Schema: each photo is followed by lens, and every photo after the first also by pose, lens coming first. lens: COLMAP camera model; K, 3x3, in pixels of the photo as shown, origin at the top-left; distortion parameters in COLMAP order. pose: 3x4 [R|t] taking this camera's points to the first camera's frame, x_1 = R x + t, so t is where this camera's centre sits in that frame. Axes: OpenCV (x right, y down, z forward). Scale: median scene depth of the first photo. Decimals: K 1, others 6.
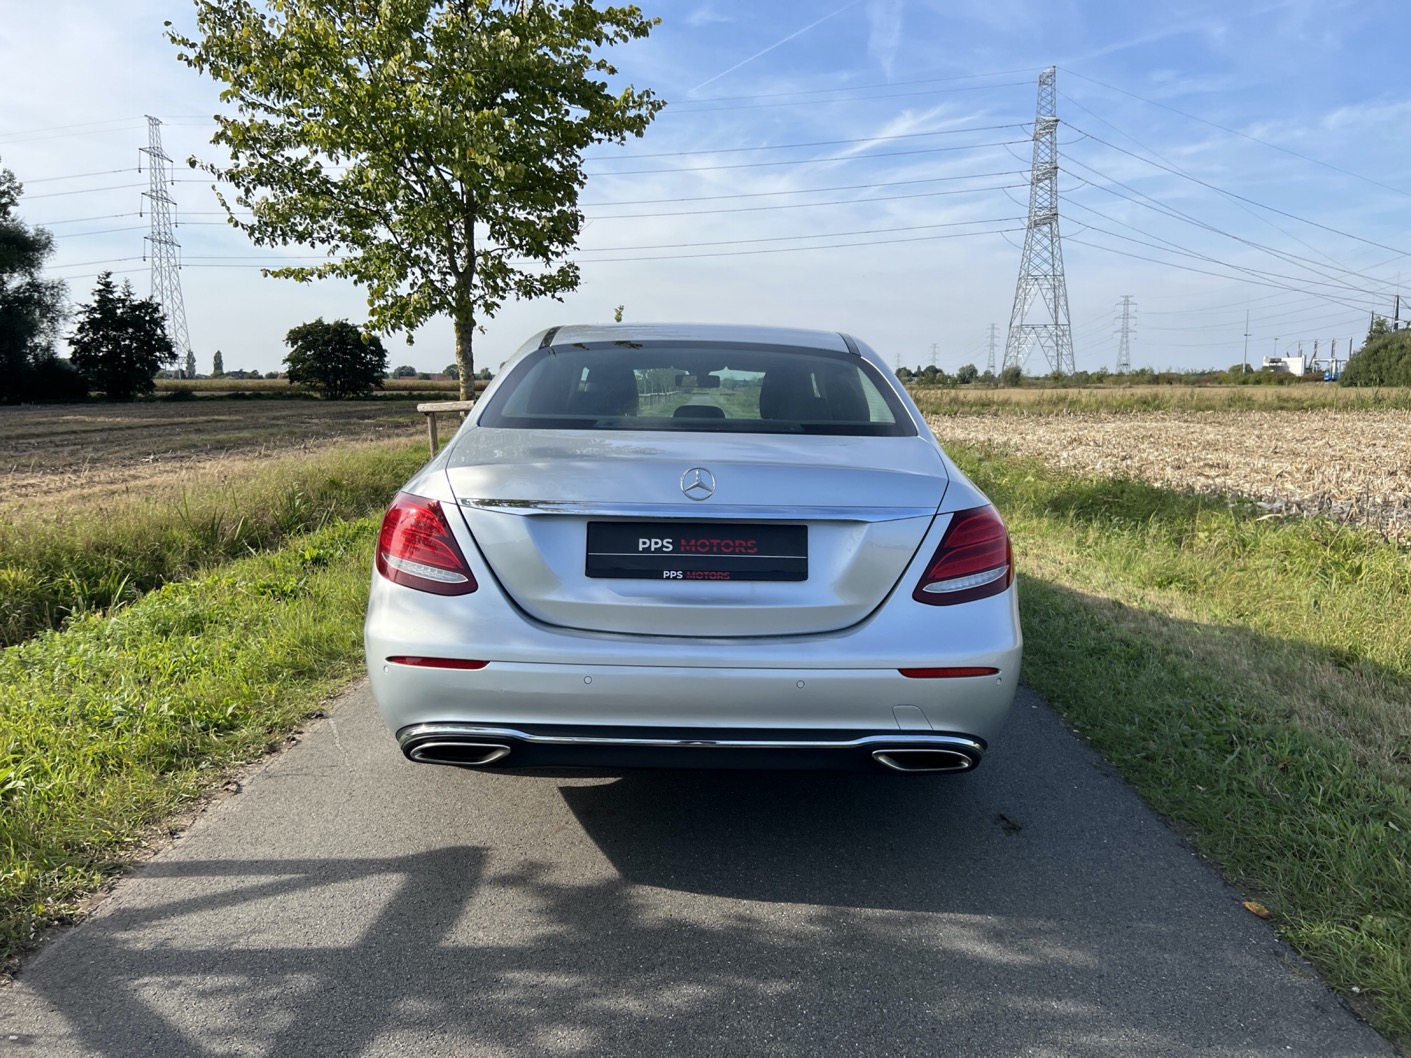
lens RADIAL K [[1030.8, 0, 728.0], [0, 1030.8, 510.1], [0, 0, 1]] dist [0.037963, -0.041839]
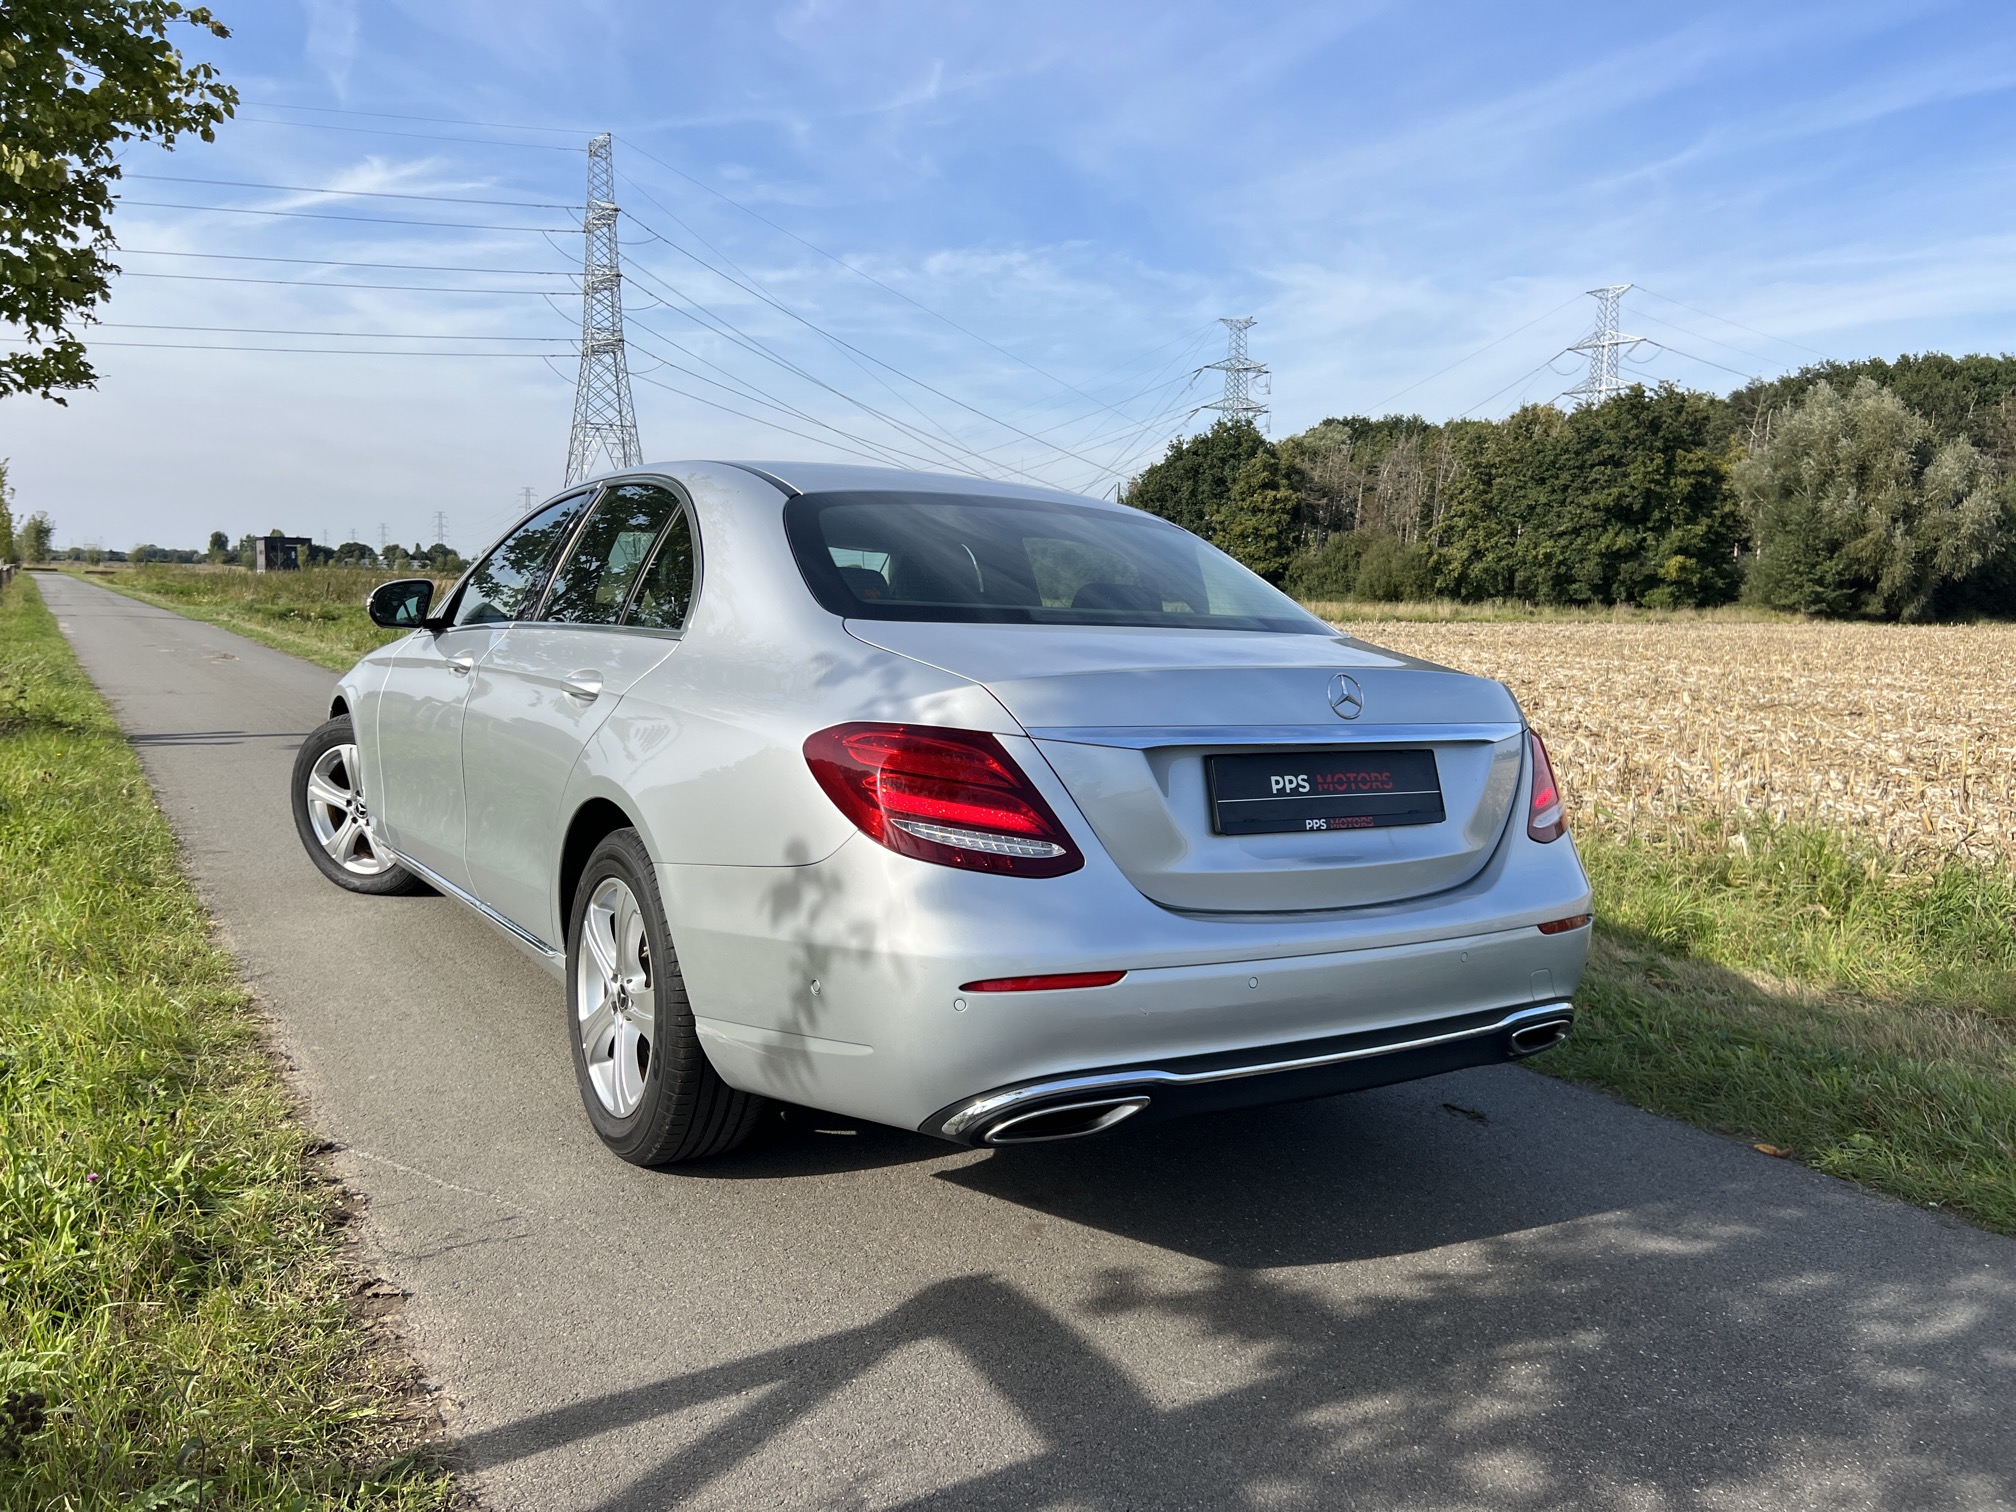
lens RADIAL K [[1472.7, 0, 972.0], [0, 1472.7, 744.8], [0, 0, 1]] dist [0.037963, -0.041839]
pose [[0.853104, -0.031235, 0.520804, -0.718925], [0.035313, 0.999374, 0.002092, -0.002767], [-0.520544, 0.016606, 0.853673, 0.223766]]
